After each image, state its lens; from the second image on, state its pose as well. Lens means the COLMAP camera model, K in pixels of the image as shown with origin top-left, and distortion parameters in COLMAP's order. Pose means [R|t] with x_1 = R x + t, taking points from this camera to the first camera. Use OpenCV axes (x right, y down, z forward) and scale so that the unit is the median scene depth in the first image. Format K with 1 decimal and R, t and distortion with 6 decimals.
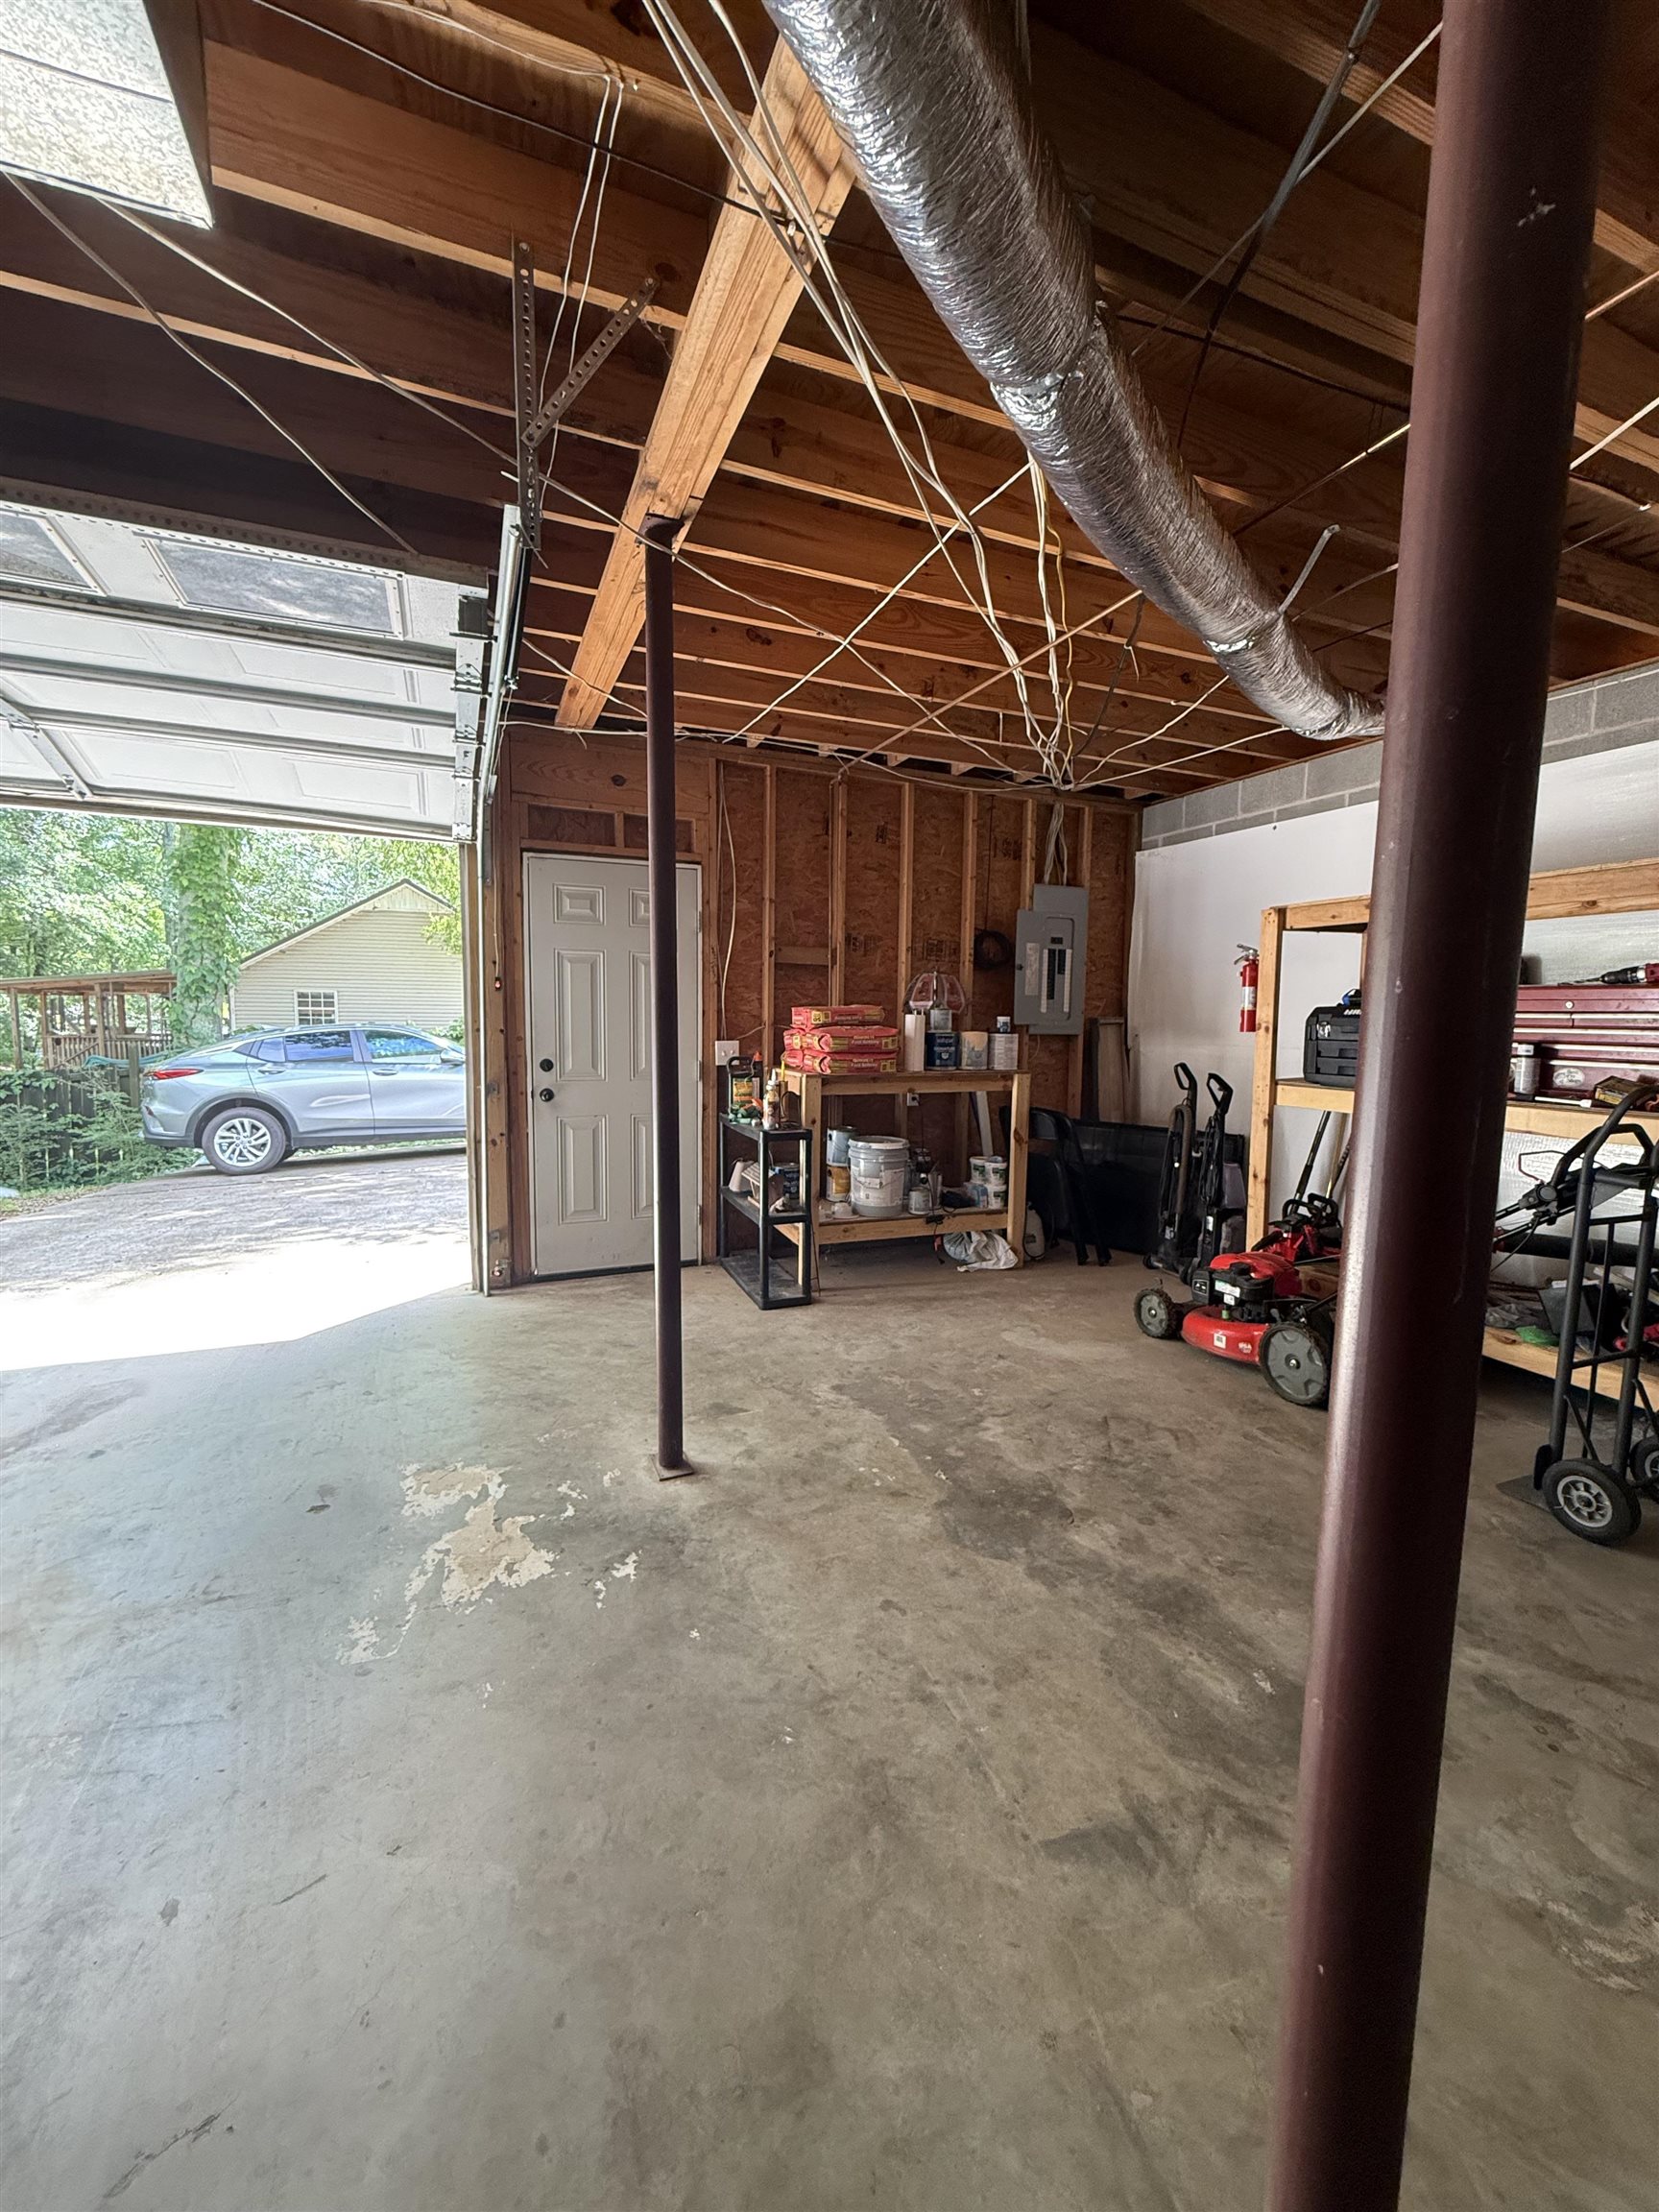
lens RADIAL K [[884.8, 0, 830.8], [0, 884.8, 1096.1], [0, 0, 1]] dist [0.000695, 0.000013]
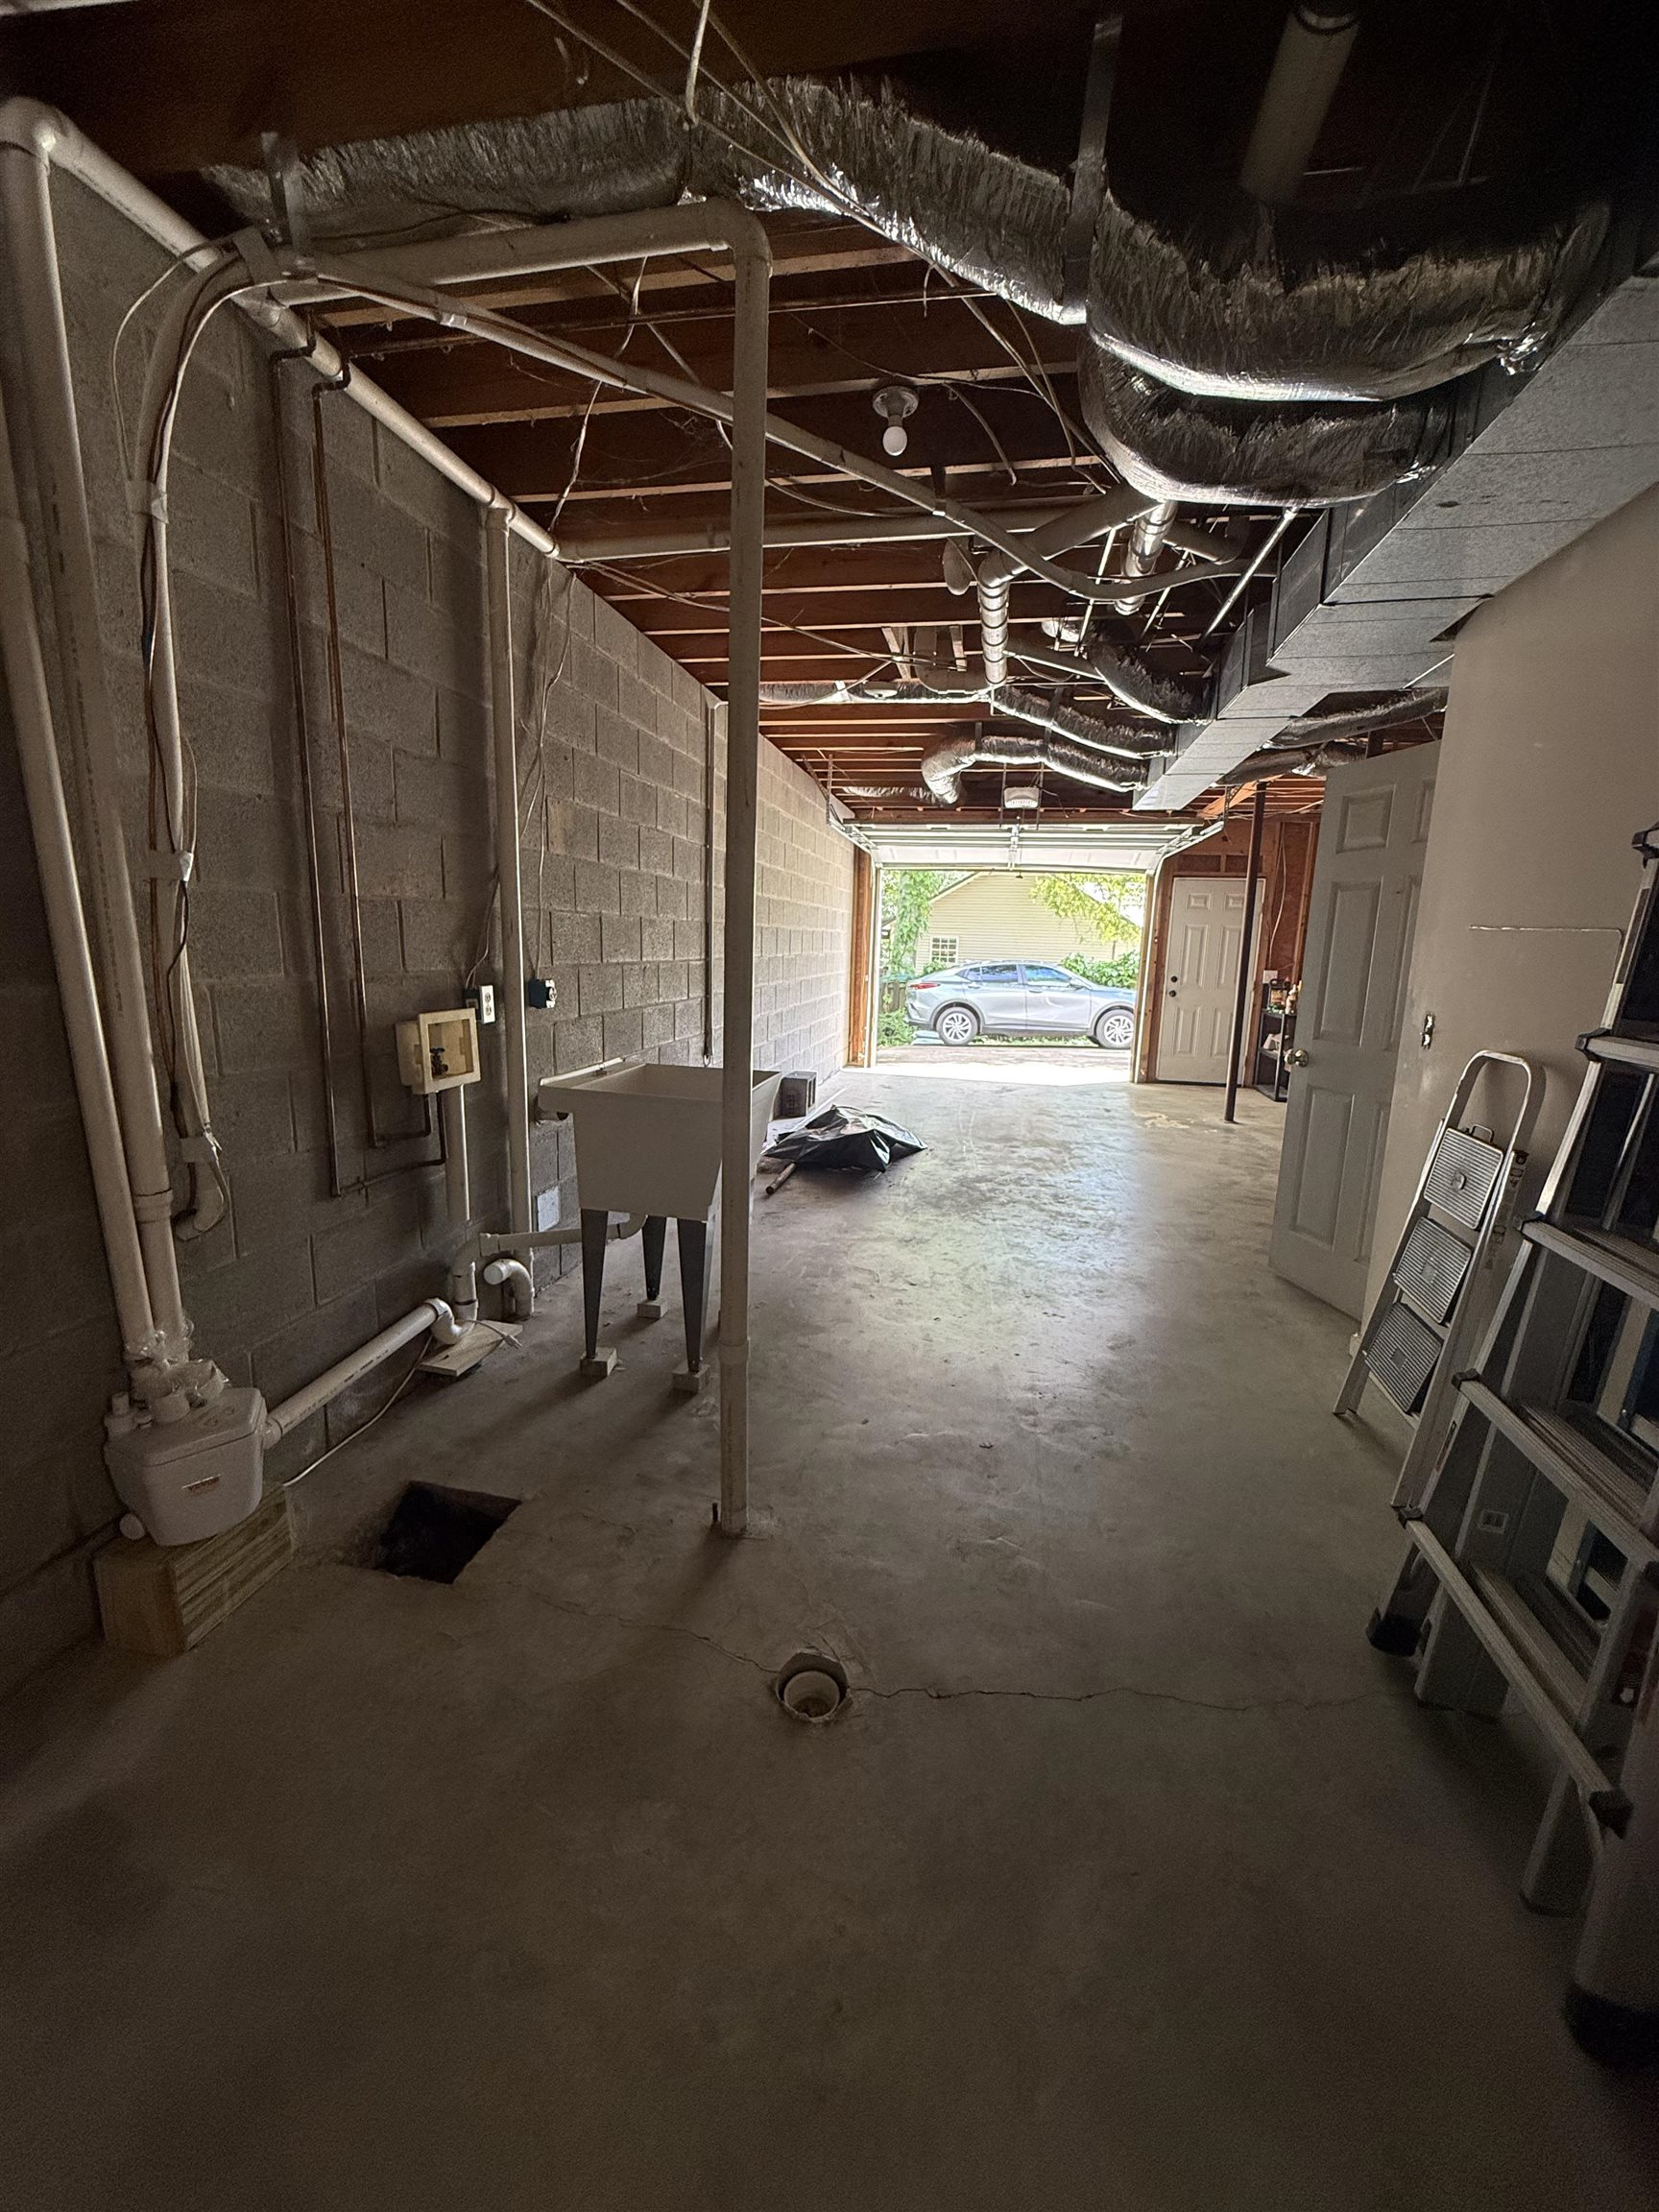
lens RADIAL K [[884.8, 0, 828.0], [0, 884.8, 1109.0], [0, 0, 1]] dist [0.000695, 0.000013]
pose [[0.833422, 0.108213, -0.541939, 0.170707], [-0.066586, 0.993160, 0.095913, 0.127766], [0.548611, -0.043851, 0.834927, -1.253631]]
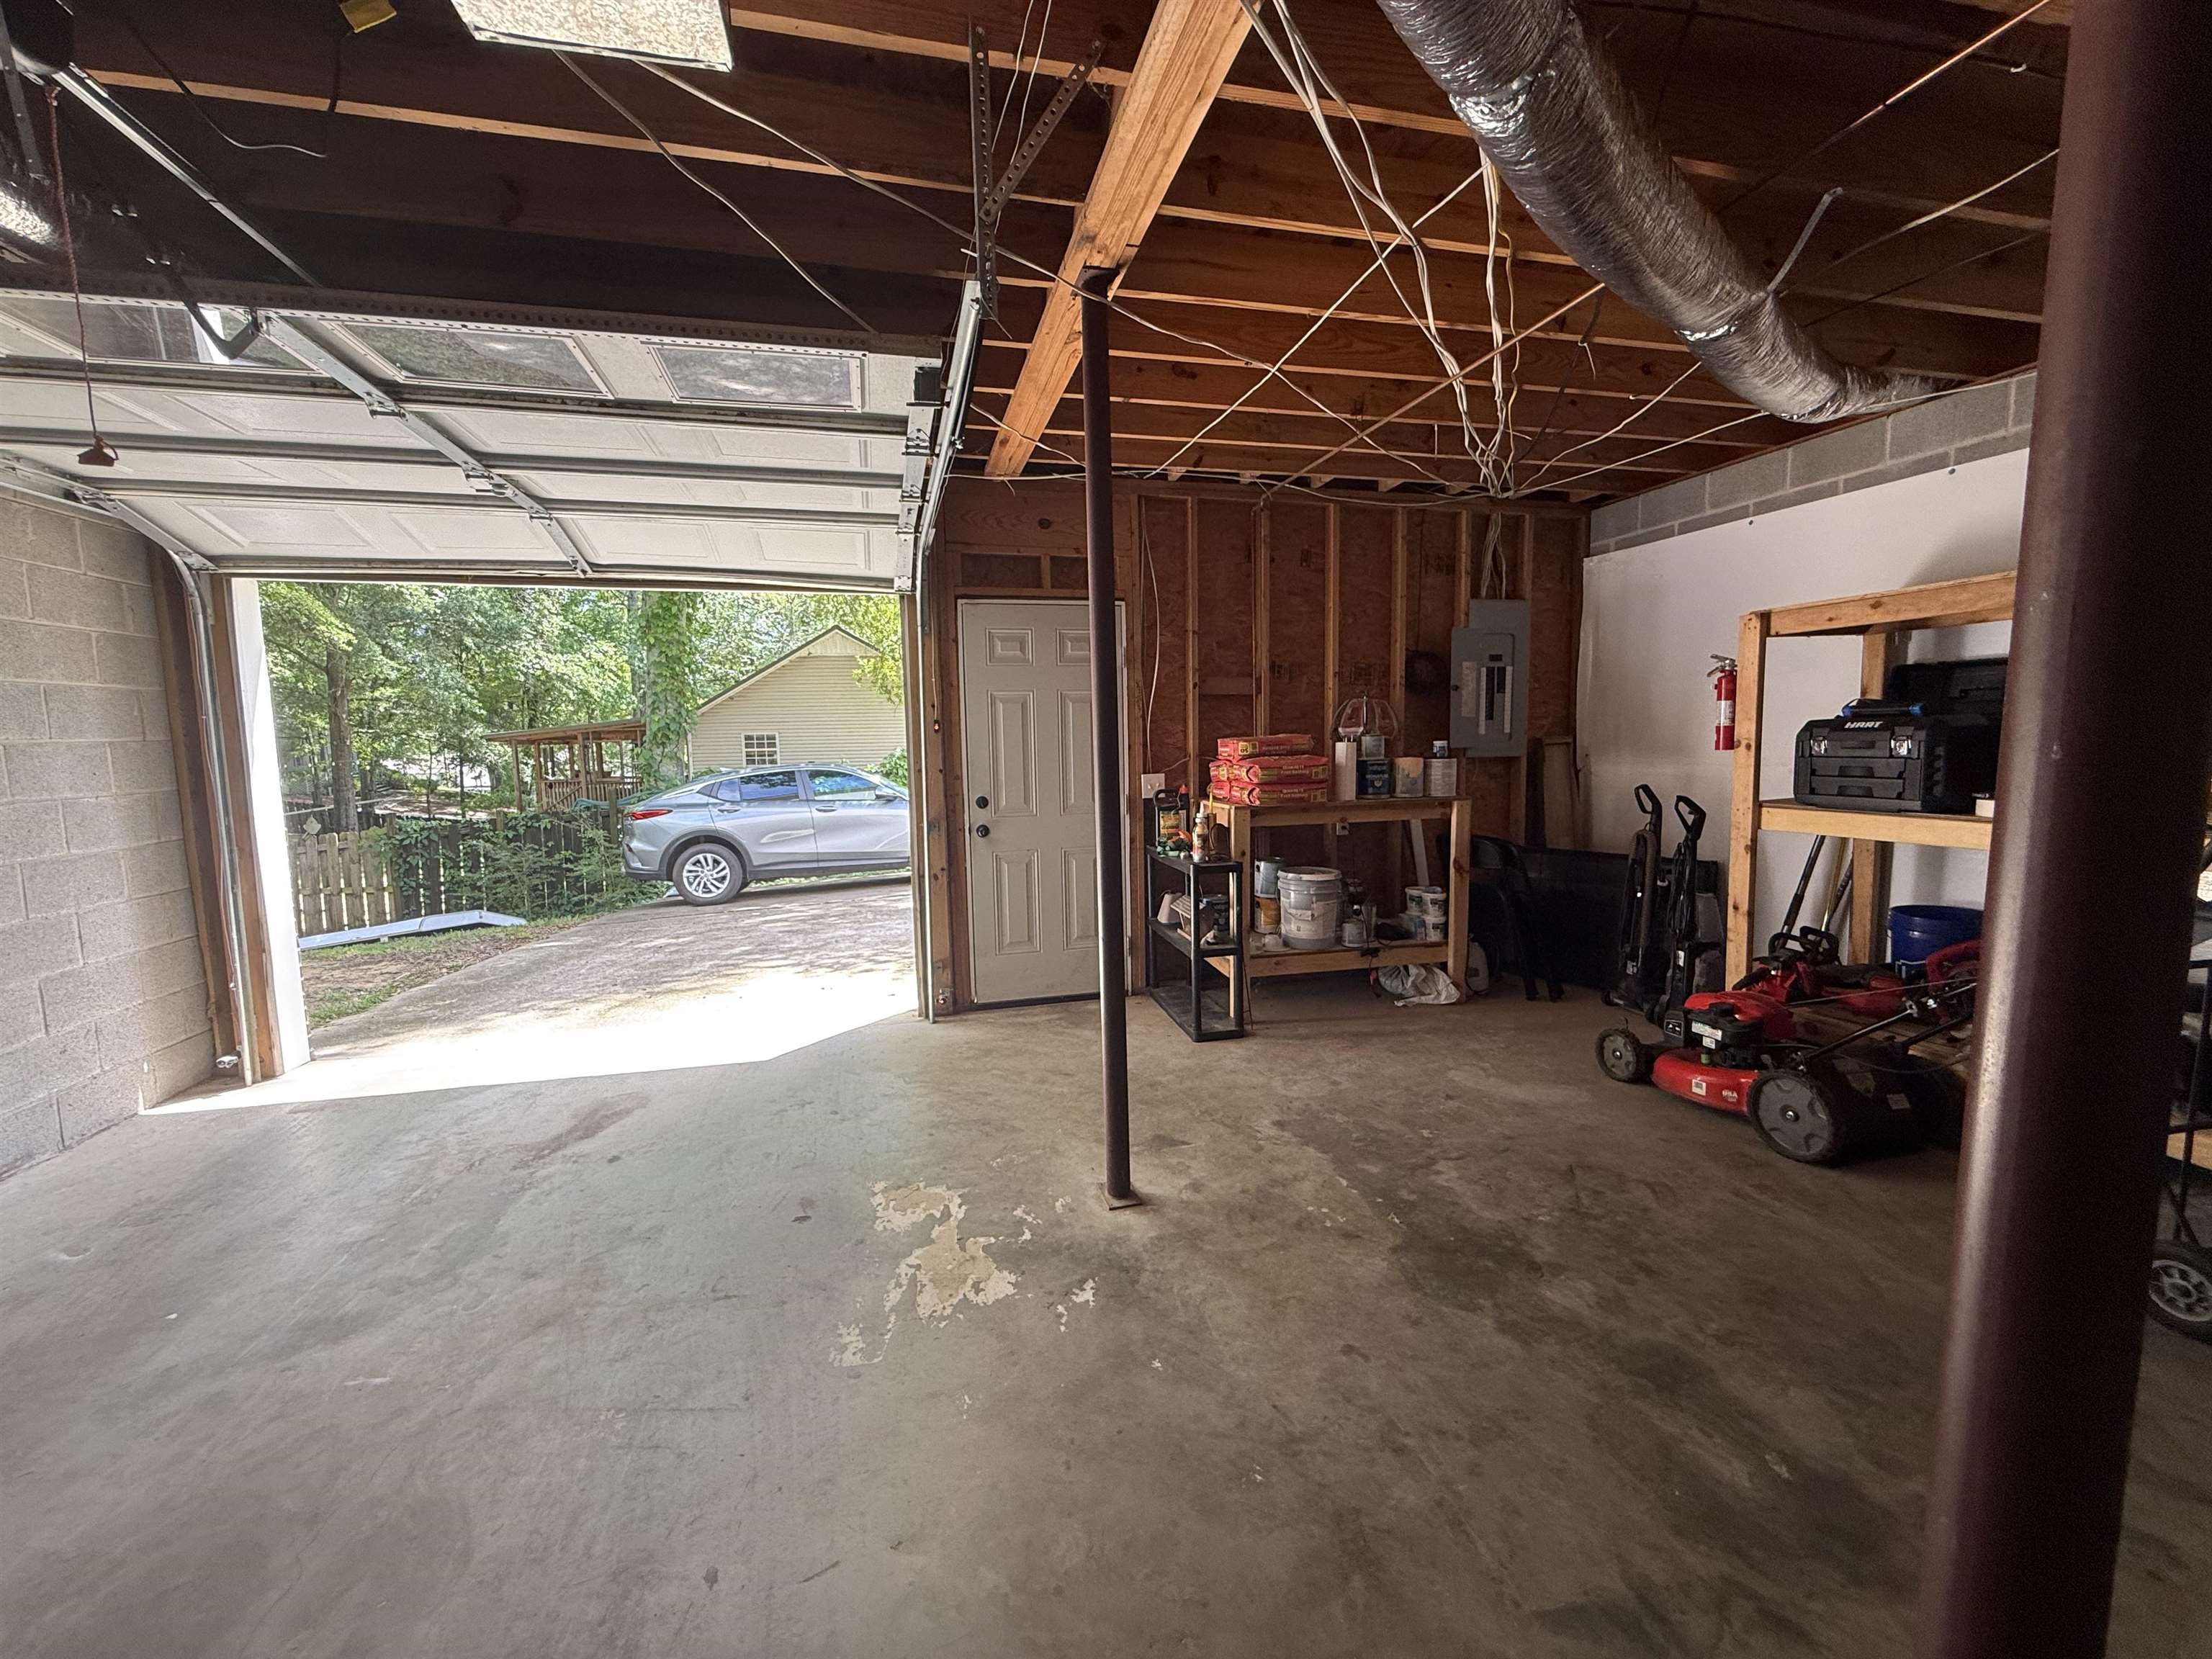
lens RADIAL K [[884.8, 0, 1097.6], [0, 884.8, 827.8], [0, 0, 1]] dist [0.000695, 0.000013]
pose [[0.986974, -0.017139, -0.159964, -0.022256], [0.018185, 0.999822, 0.005079, -0.008118], [0.159848, -0.007922, 0.987110, -0.006640]]
